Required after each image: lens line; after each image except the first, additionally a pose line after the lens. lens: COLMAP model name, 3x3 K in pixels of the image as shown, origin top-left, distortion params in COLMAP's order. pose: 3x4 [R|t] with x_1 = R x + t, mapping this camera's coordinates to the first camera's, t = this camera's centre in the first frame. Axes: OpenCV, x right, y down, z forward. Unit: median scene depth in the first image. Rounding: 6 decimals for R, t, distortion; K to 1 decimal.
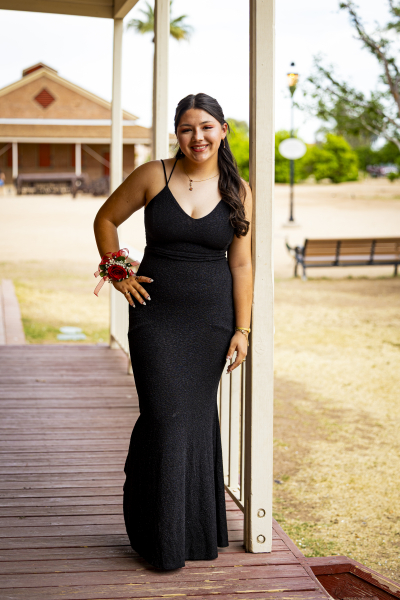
lens RADIAL K [[1192.3, 0, 200.0], [0, 1192.3, 300.0], [0, 0, 1]] dist [0.000002, 0.037827]
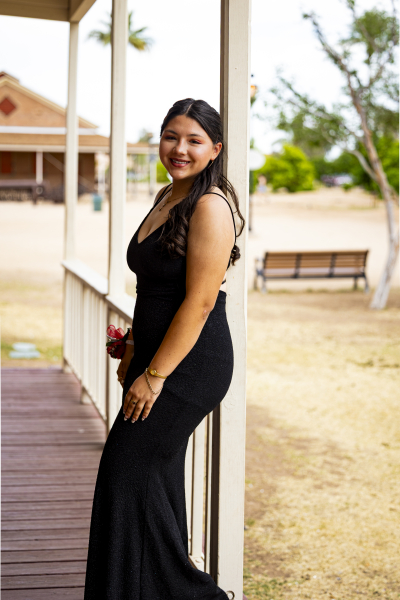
lens RADIAL K [[1133.9, 0, 185.9], [0, 1133.9, 300.4], [0, 0, 1]] dist [-0.007689, -0.051101]
pose [[0.999665, 0.007947, 0.024645, -0.000795], [-0.007949, 0.999968, -0.000048, -0.018018], [-0.024644, -0.000148, 0.999696, 0.110345]]
